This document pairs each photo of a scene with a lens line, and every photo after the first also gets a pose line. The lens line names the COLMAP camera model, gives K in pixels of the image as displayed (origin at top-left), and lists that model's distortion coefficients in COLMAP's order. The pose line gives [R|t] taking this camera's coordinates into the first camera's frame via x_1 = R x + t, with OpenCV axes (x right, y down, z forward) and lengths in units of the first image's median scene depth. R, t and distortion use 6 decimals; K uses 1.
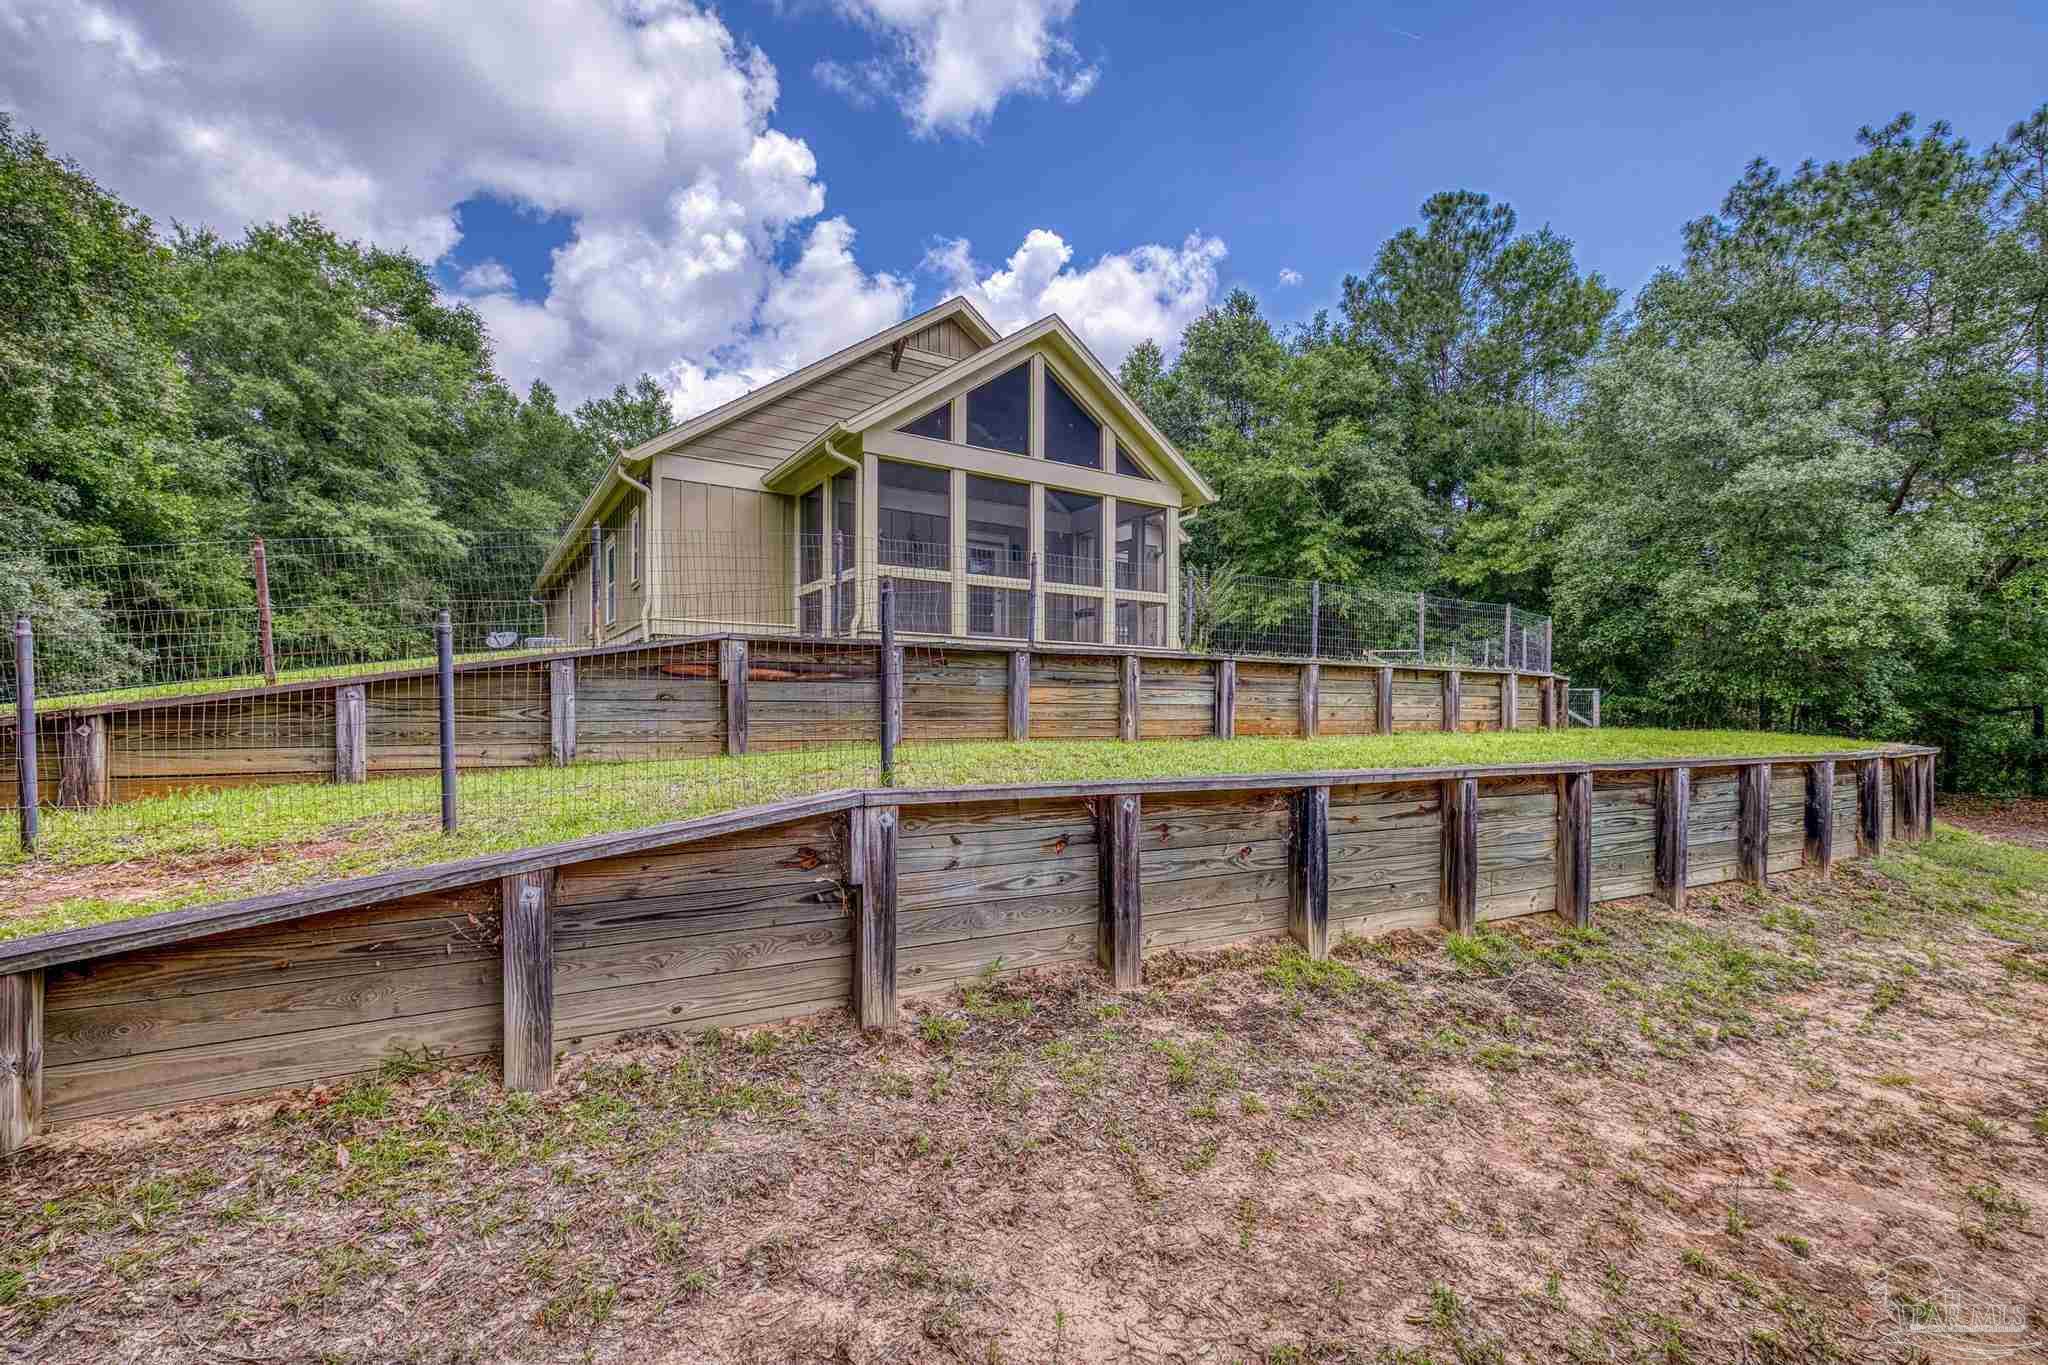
lens RADIAL K [[877.8, 0, 1019.0], [0, 877.8, 713.0], [0, 0, 1]] dist [-0.002766, 0.001062]
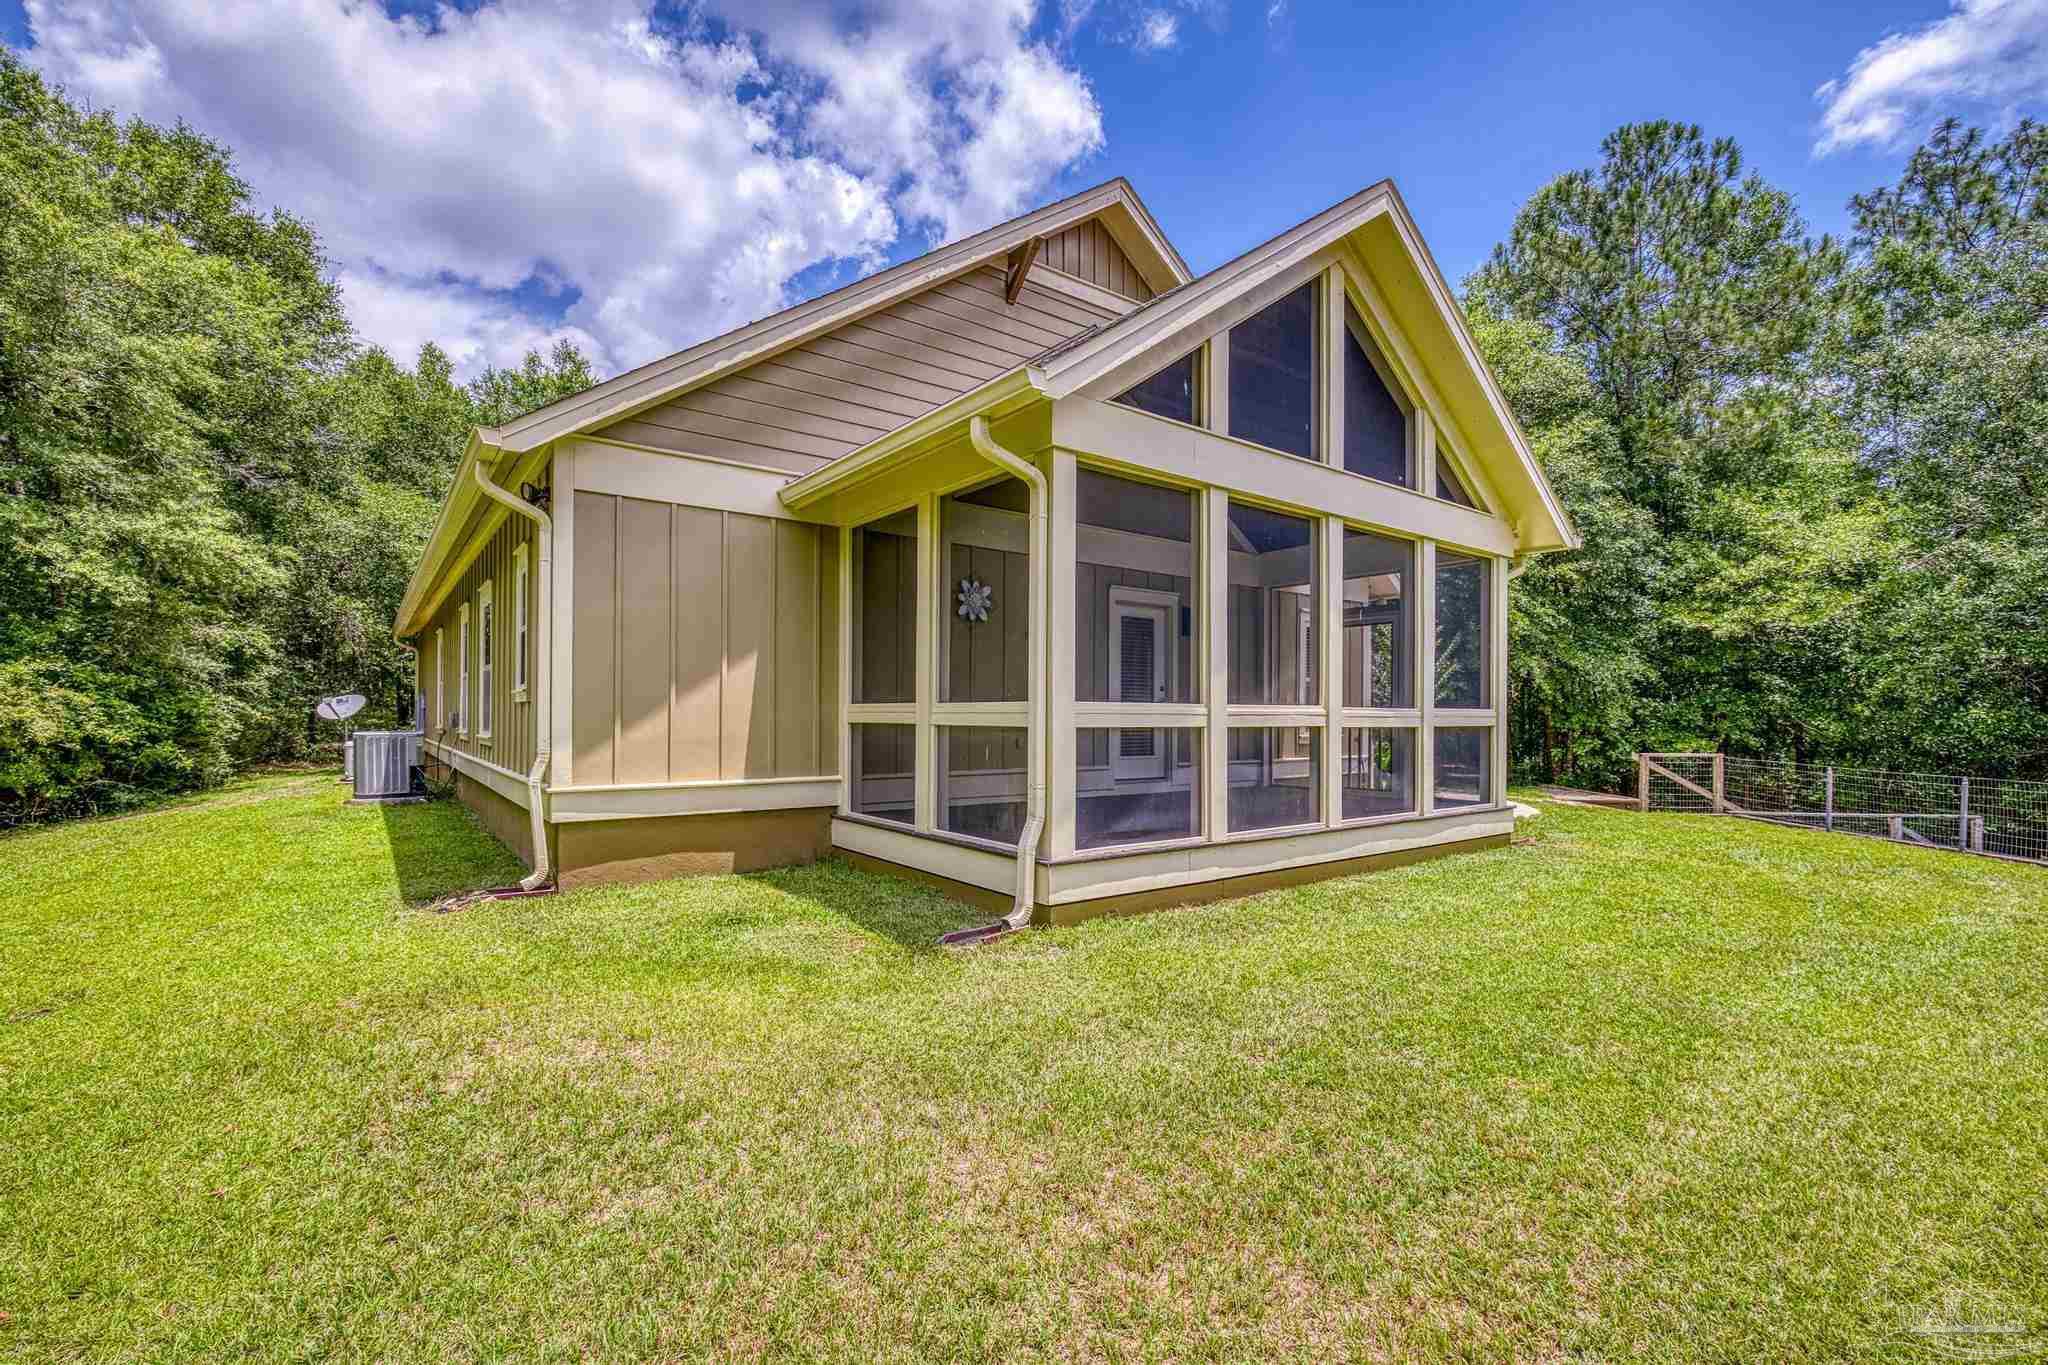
lens RADIAL K [[877.8, 0, 1019.0], [0, 877.8, 713.0], [0, 0, 1]] dist [-0.002766, 0.001062]
pose [[0.997619, 0.004691, 0.068806, -0.196865], [-0.004833, 0.999987, 0.001899, -0.147701], [-0.068797, -0.002227, 0.997628, 0.502652]]
